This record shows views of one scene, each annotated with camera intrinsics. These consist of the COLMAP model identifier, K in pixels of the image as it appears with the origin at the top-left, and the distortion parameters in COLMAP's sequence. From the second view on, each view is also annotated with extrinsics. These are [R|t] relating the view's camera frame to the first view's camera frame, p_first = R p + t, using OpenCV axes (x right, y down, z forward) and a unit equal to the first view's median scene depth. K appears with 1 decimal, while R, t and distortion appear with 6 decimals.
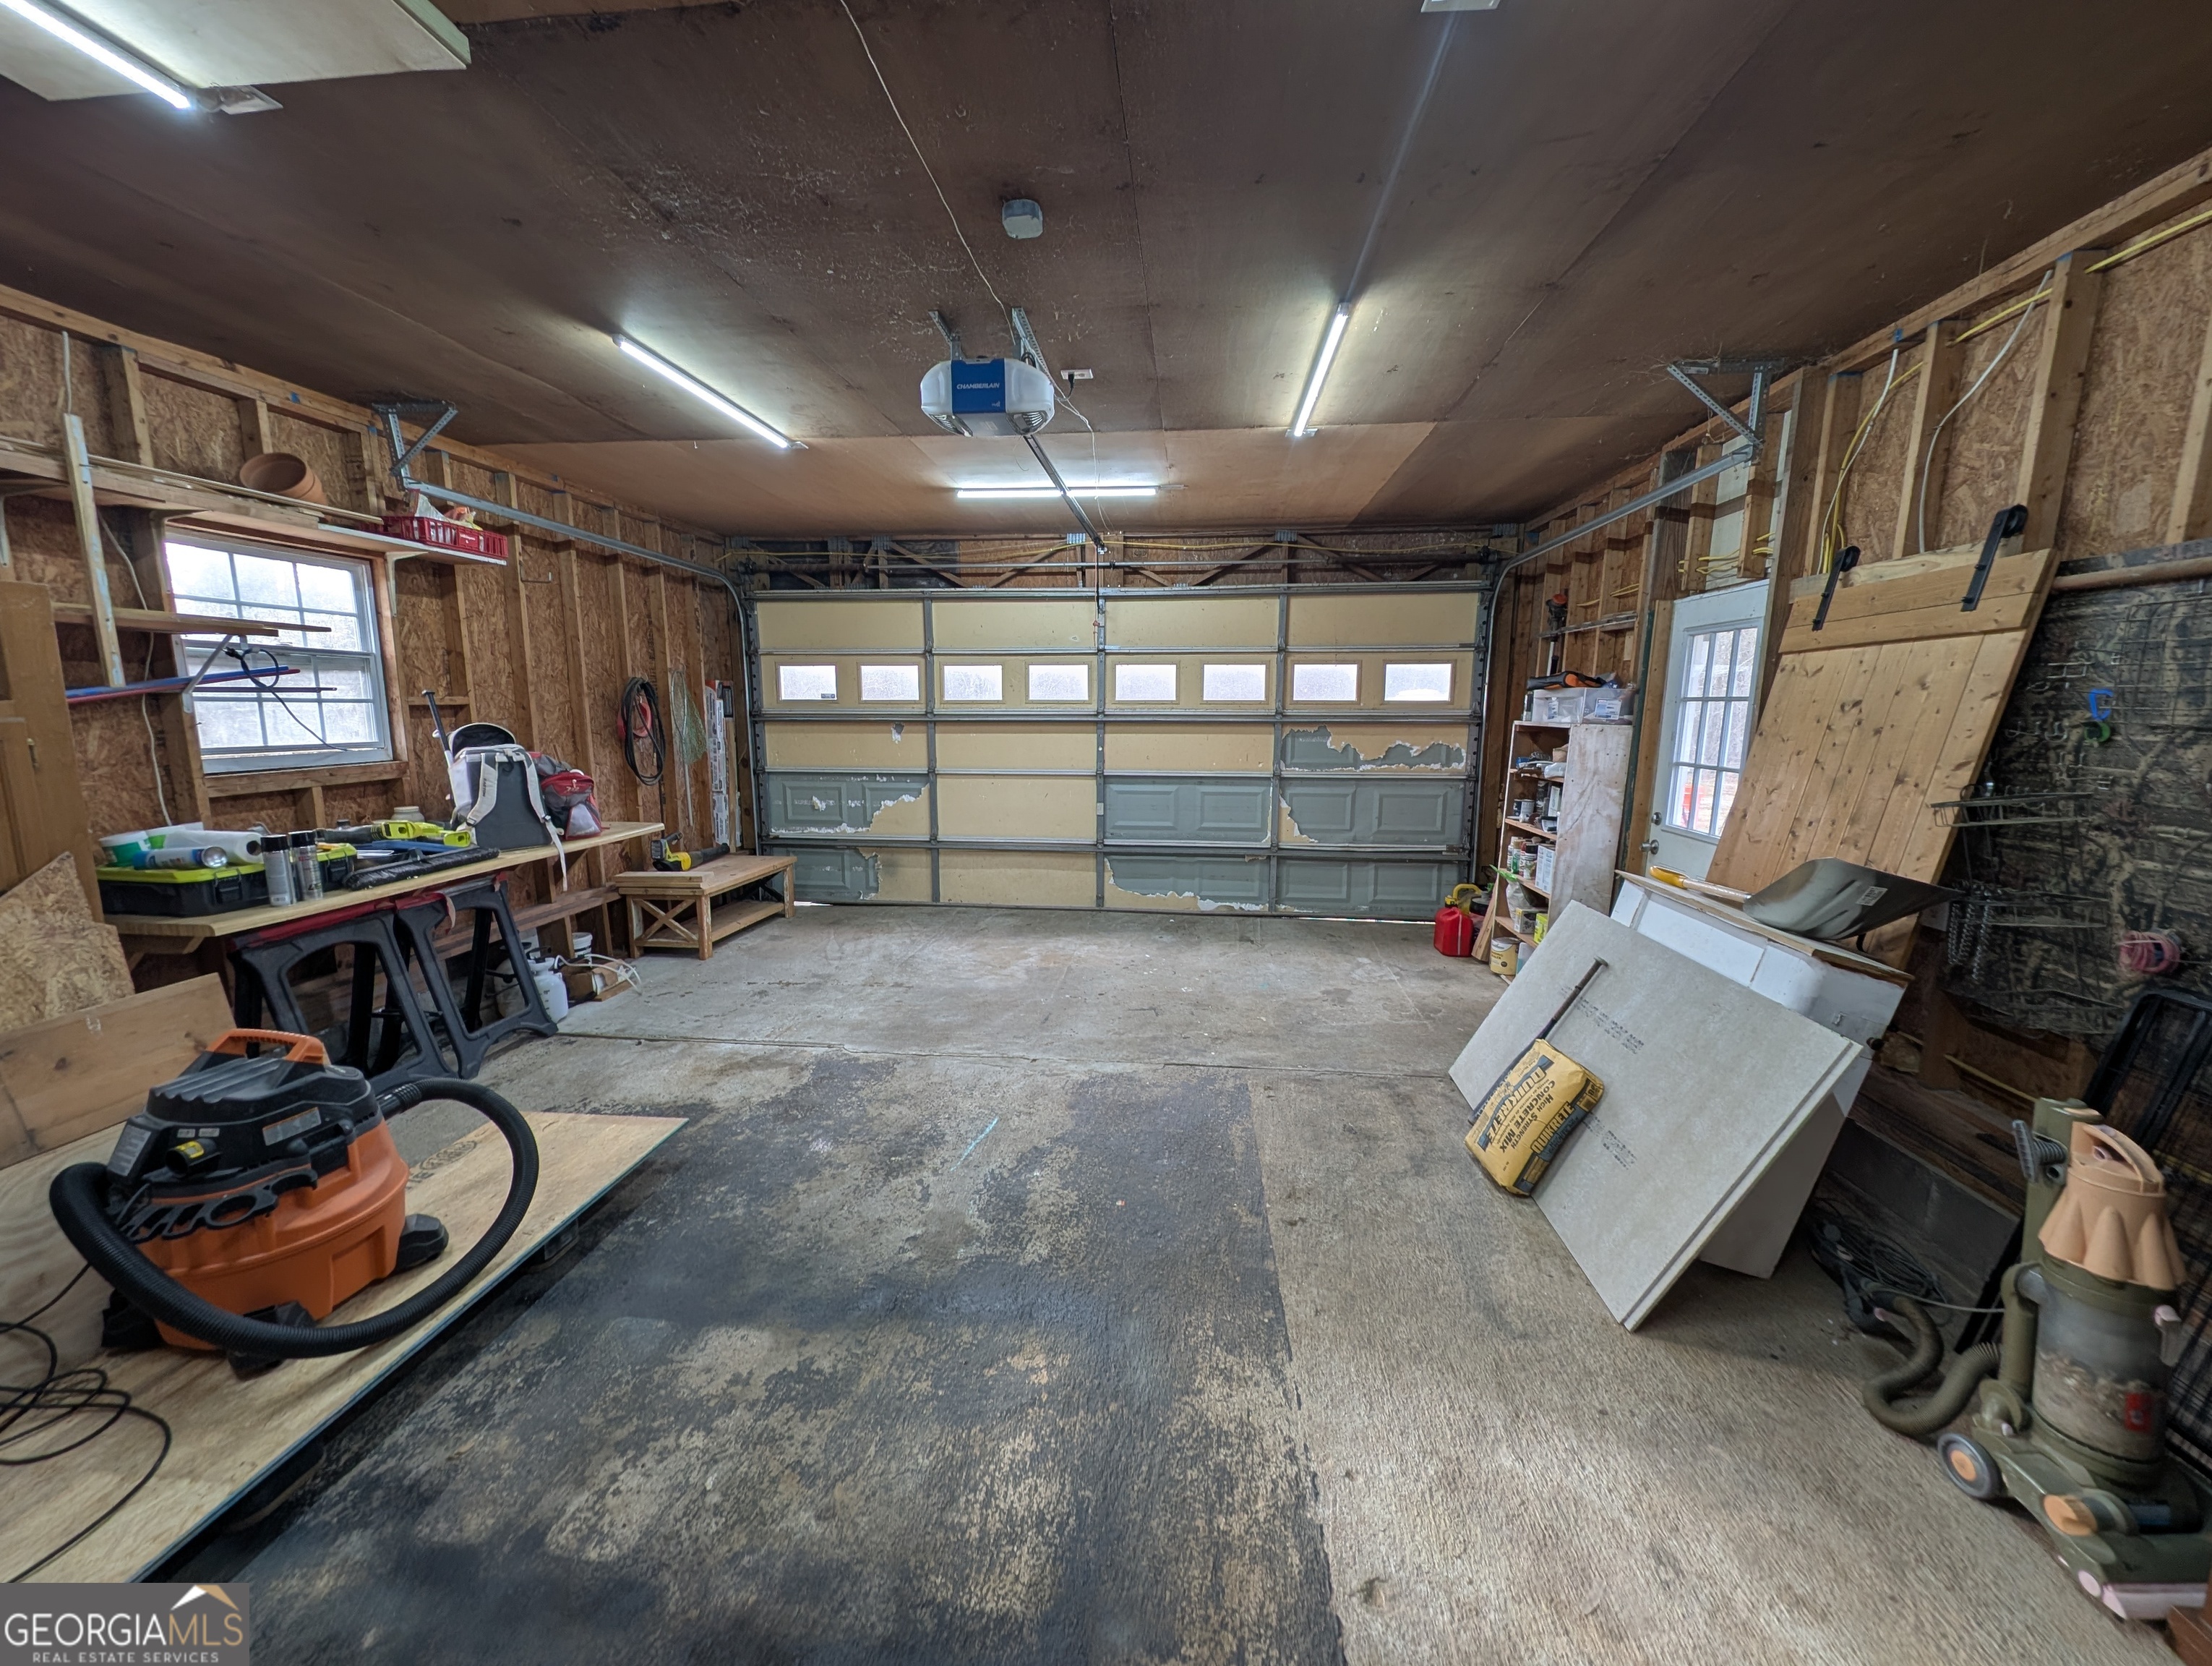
lens RADIAL K [[834.3, 0, 1102.1], [0, 834.3, 842.0], [0, 0, 1]] dist [0.003046, -0.001128]
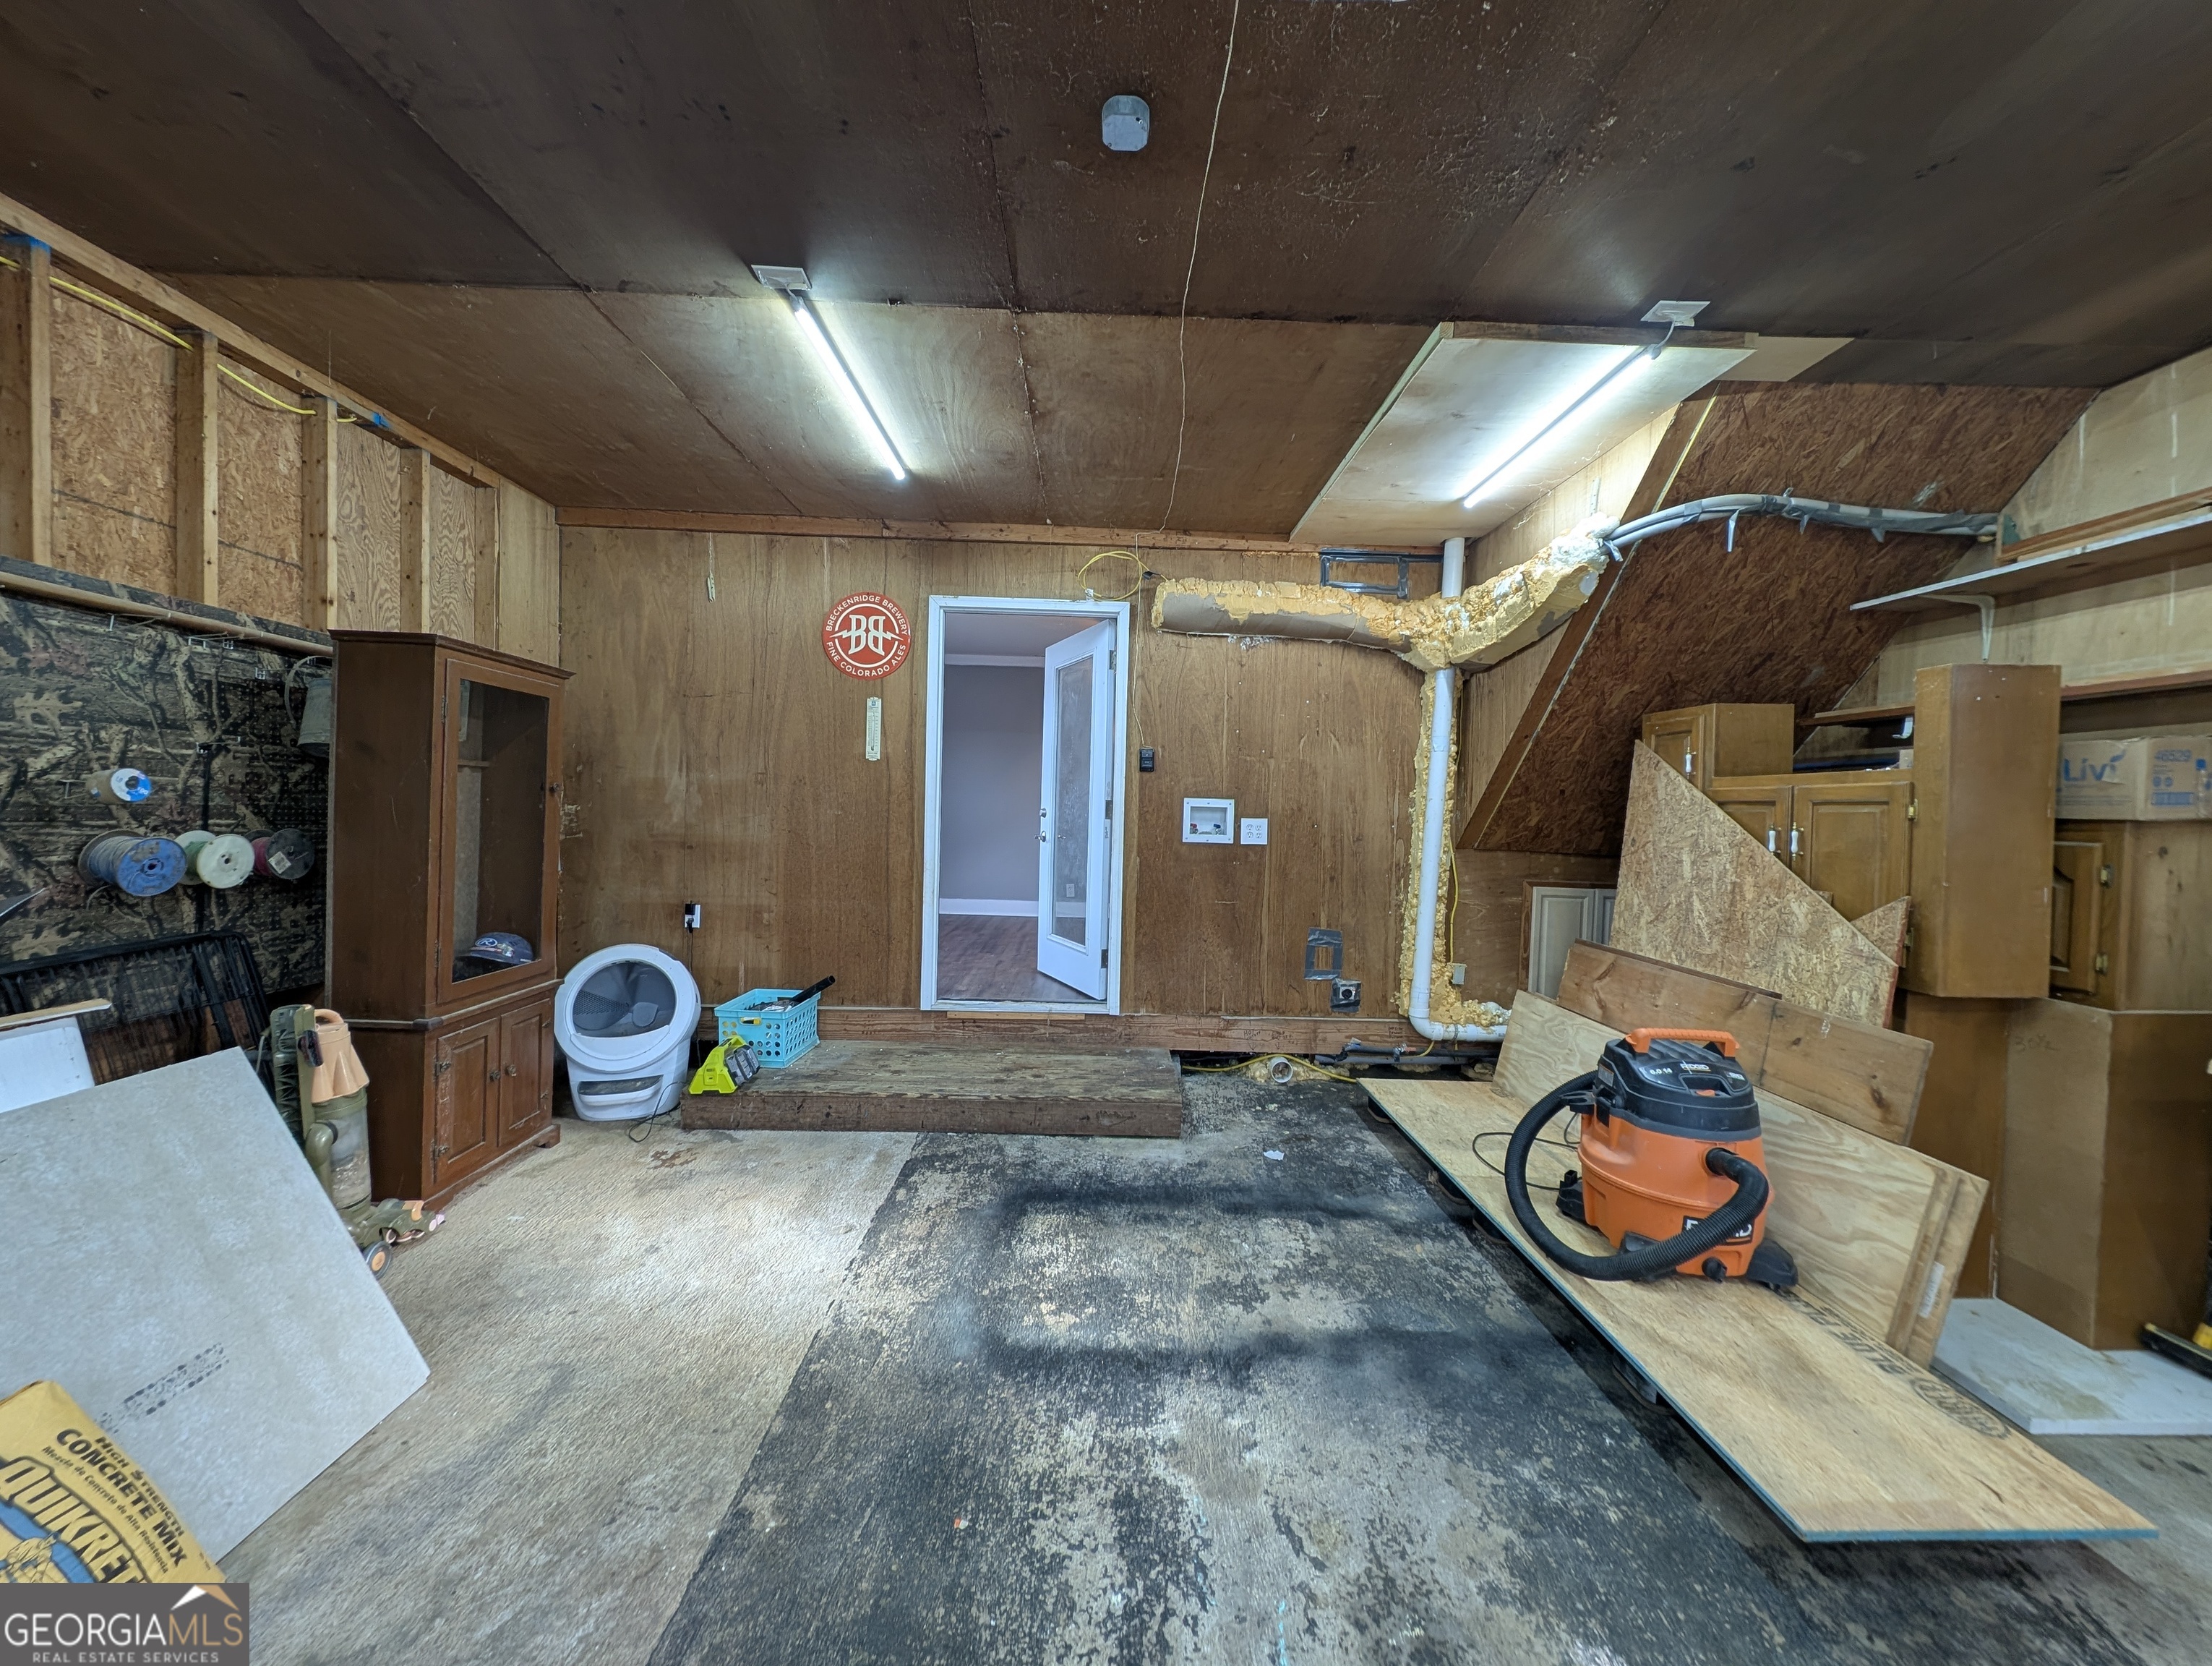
lens RADIAL K [[834.3, 0, 1116.0], [0, 834.3, 820.3], [0, 0, 1]] dist [0.003046, -0.001128]
pose [[-0.990019, -0.017045, -0.139896, 0.007227], [-0.041884, 0.983394, 0.176586, -0.300096], [0.134563, 0.180683, -0.974293, 2.388222]]
